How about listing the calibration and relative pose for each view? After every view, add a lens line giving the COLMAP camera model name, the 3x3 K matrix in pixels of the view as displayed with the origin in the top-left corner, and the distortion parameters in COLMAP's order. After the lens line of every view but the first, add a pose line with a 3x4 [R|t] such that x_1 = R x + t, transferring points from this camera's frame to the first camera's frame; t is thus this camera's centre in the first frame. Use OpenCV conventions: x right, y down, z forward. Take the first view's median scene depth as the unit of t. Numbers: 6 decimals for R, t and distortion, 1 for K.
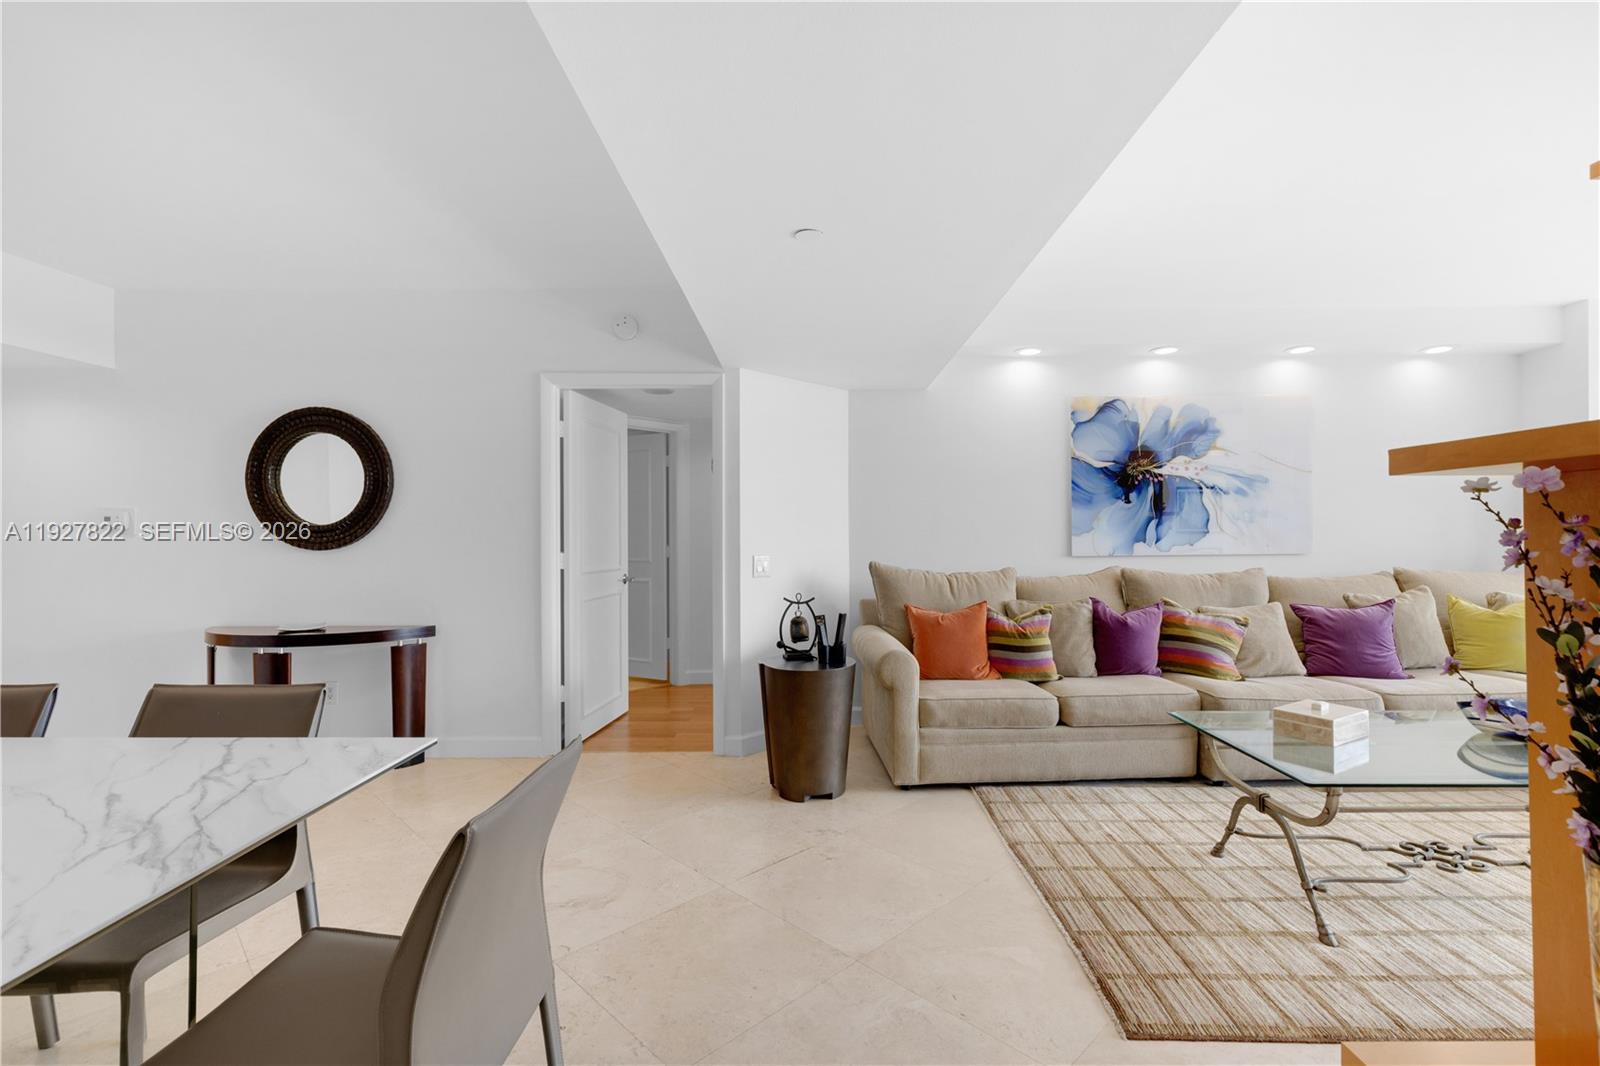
lens RADIAL K [[727.4, 0, 805.4], [0, 727.4, 520.6], [0, 0, 1]] dist [0.006962, -0.001825]
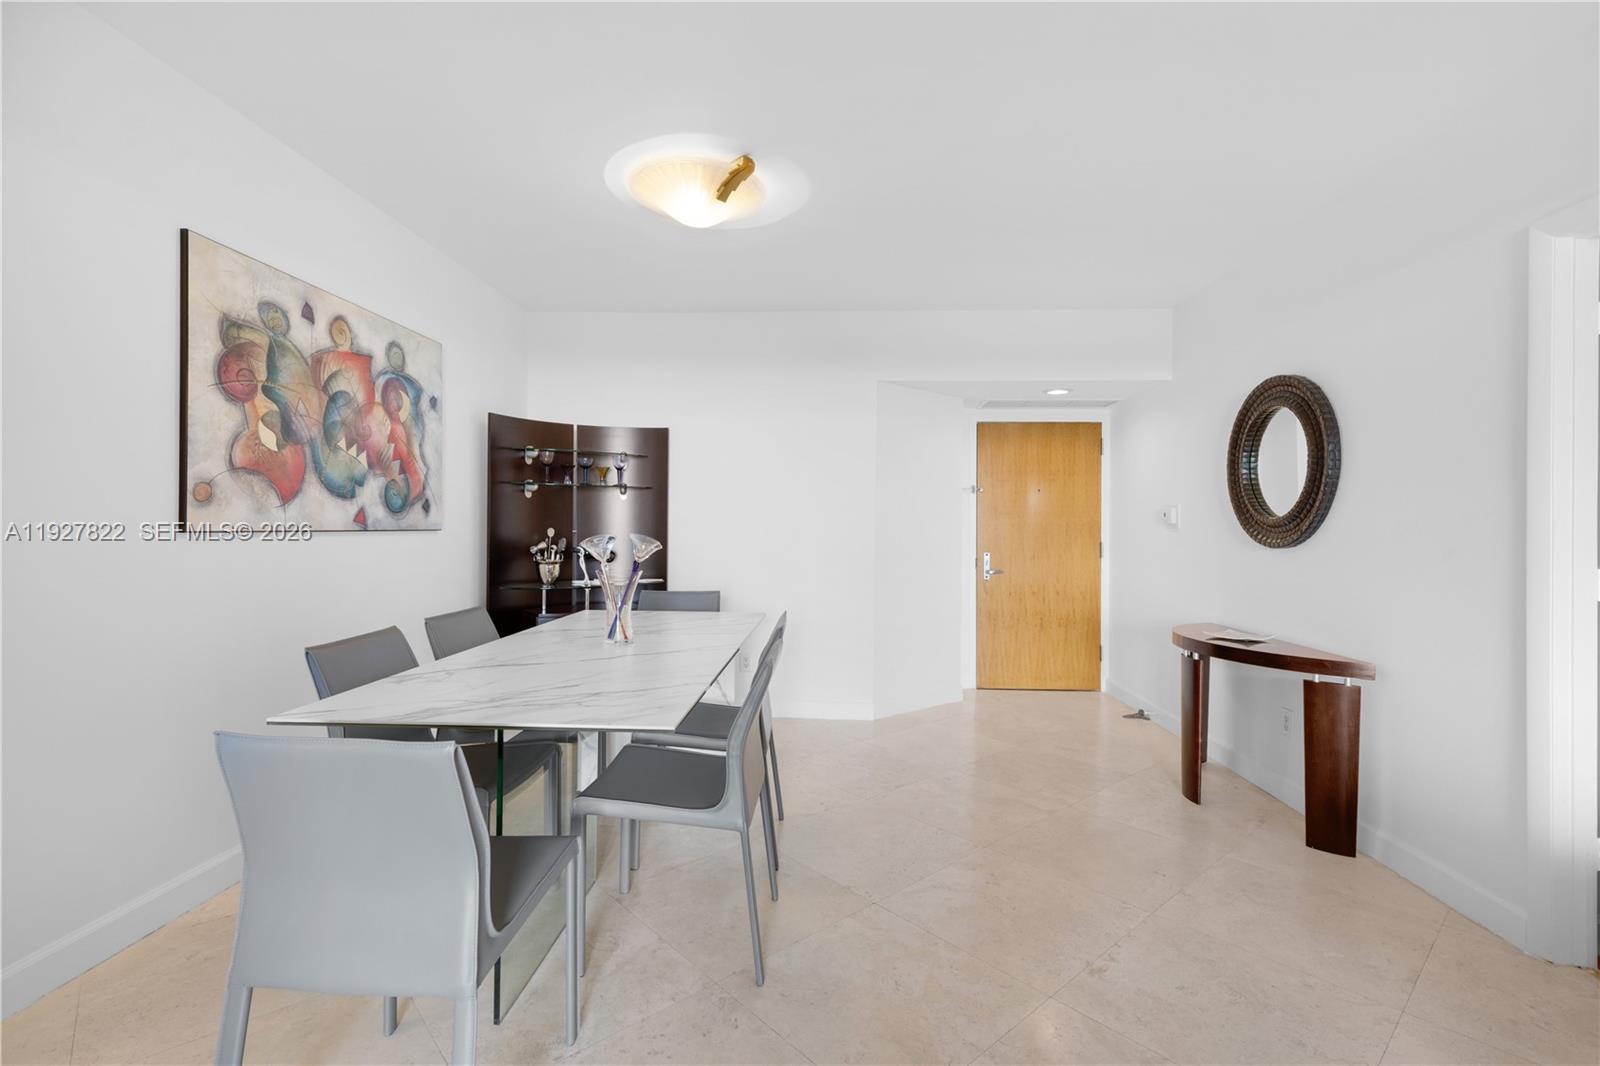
lens RADIAL K [[727.4, 0, 796.4], [0, 727.4, 536.4], [0, 0, 1]] dist [0.006962, -0.001825]
pose [[-0.064584, 0.010539, -0.997857, 0.163386], [0.012720, 0.999872, 0.009737, 0.010552], [0.997831, -0.012063, -0.064710, 0.431265]]
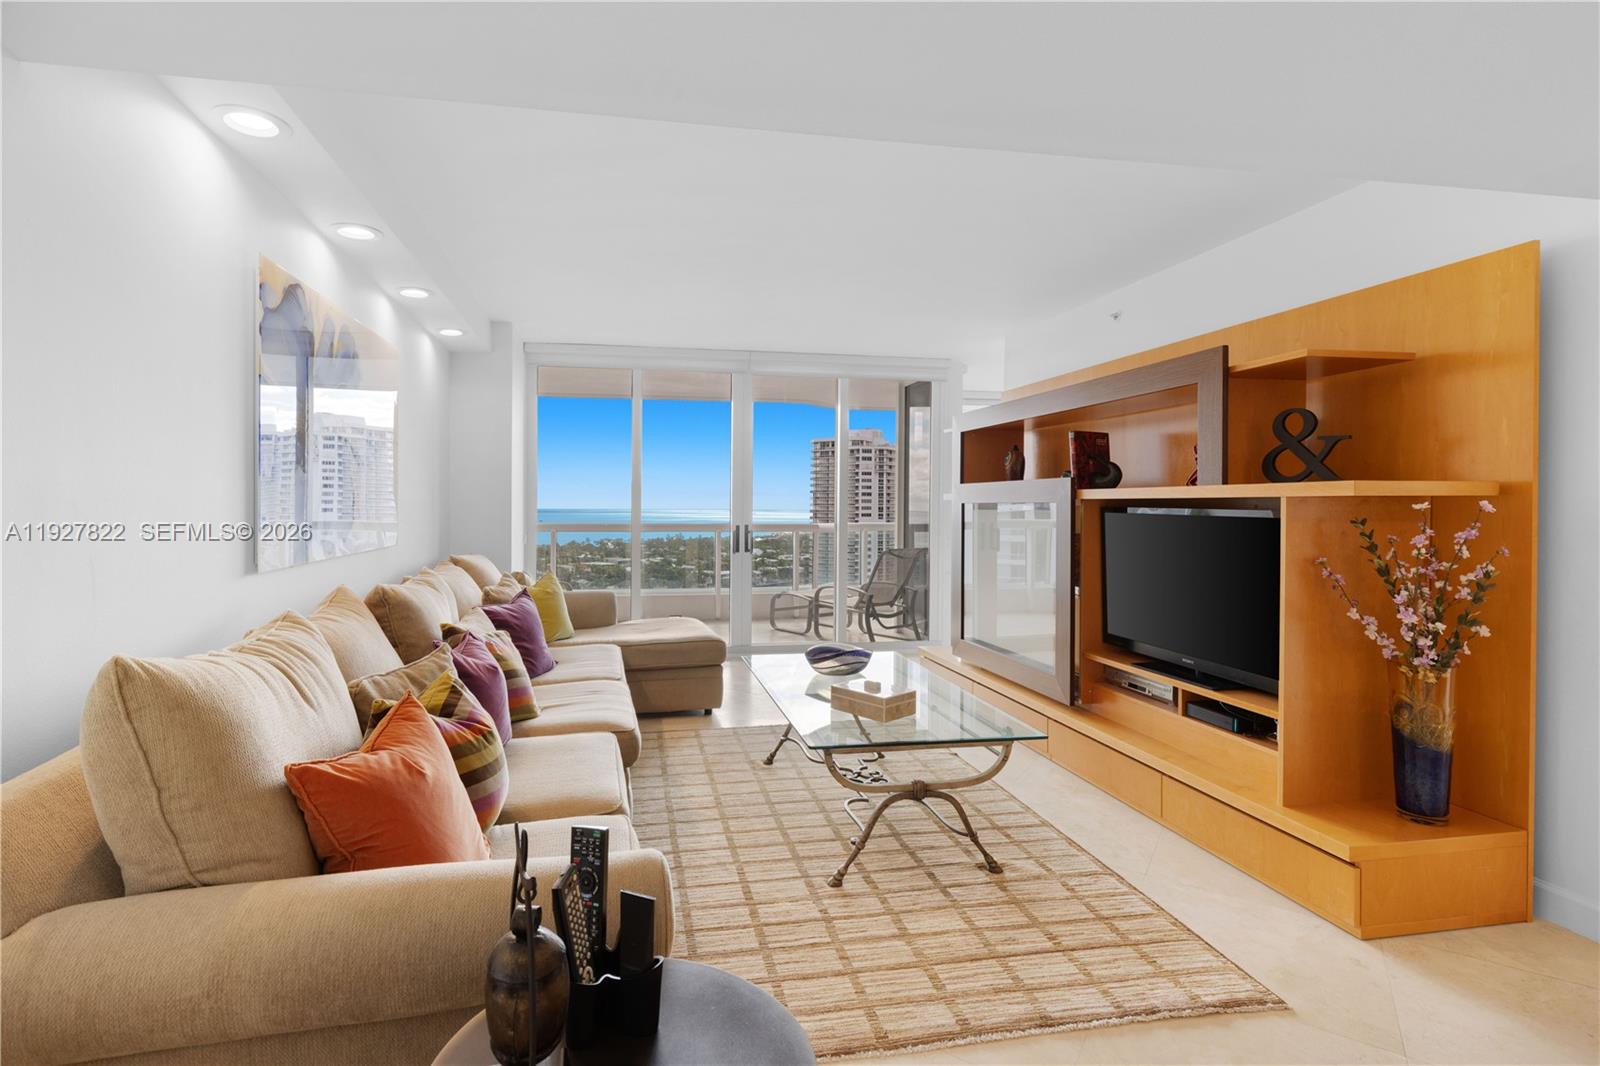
lens RADIAL K [[727.4, 0, 740.4], [0, 727.4, 514.0], [0, 0, 1]] dist [0.006962, -0.001825]
pose [[-0.163410, -0.008333, 0.986523, -0.184615], [-0.019351, 0.999799, 0.005240, -0.002222], [-0.986368, -0.018234, -0.163539, 0.760153]]
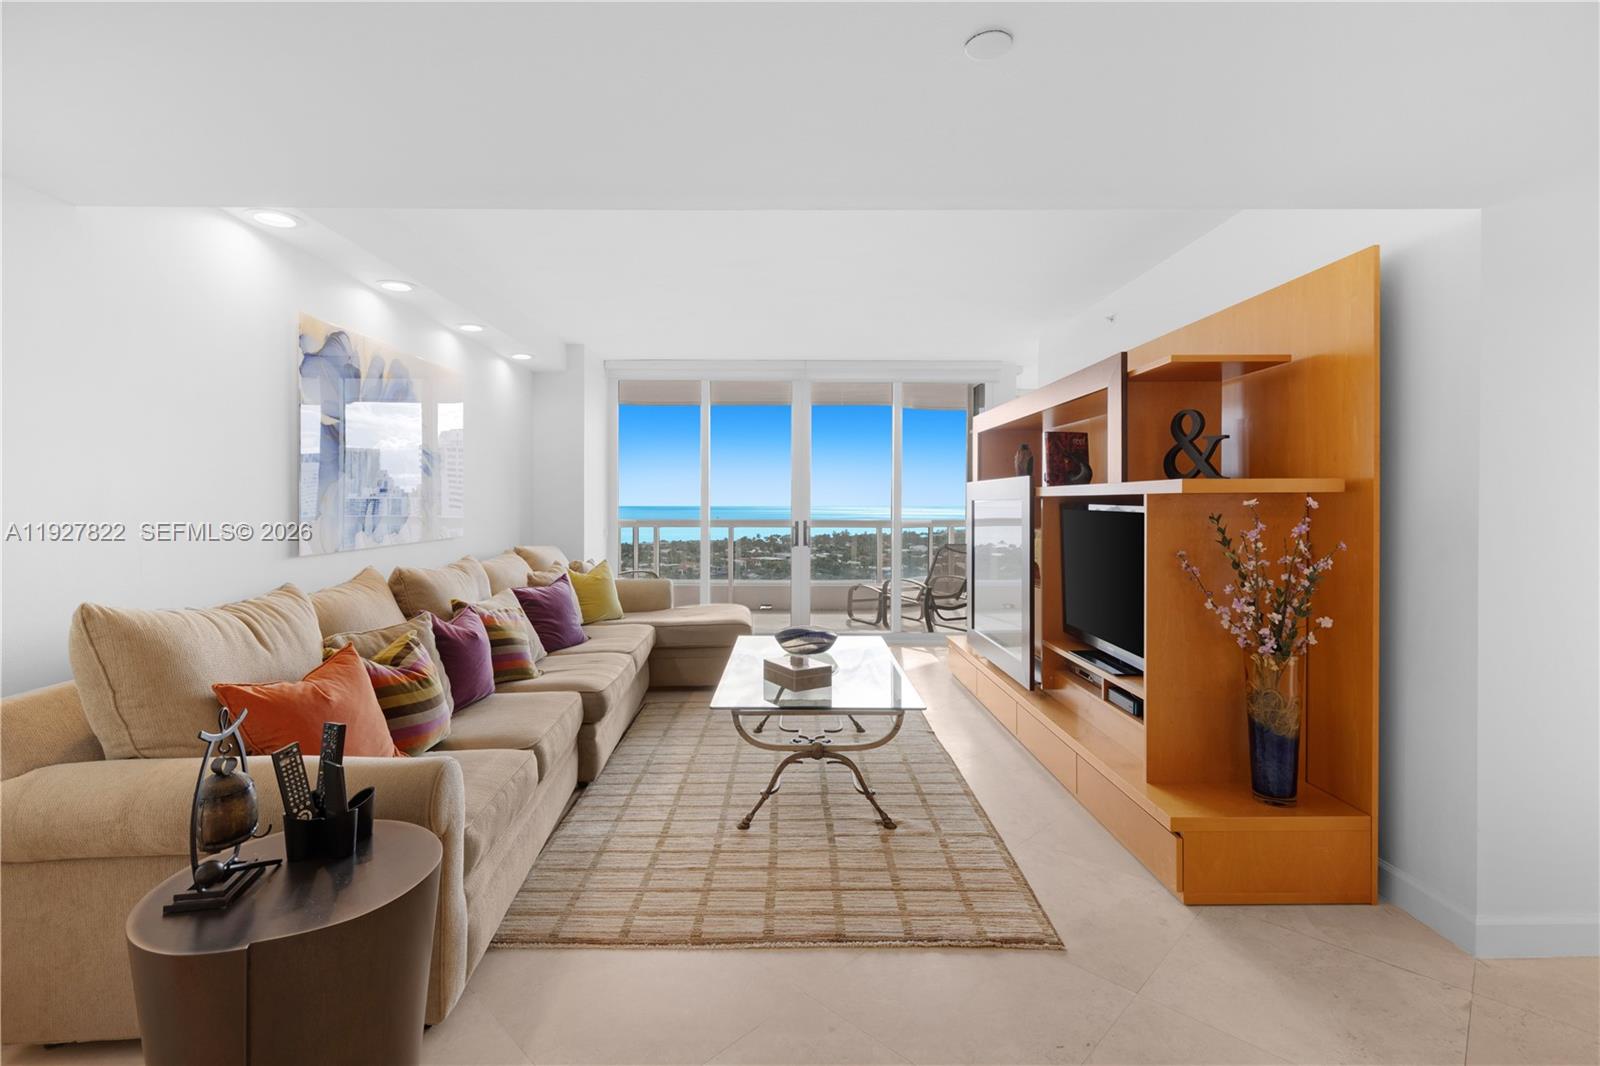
lens RADIAL K [[727.4, 0, 797.1], [0, 727.4, 511.6], [0, 0, 1]] dist [0.006962, -0.001825]
pose [[-0.010713, -0.010867, 0.999884, -0.289937], [-0.018373, 0.999774, 0.010669, -0.006852], [-0.999774, -0.018257, -0.010910, 0.562664]]
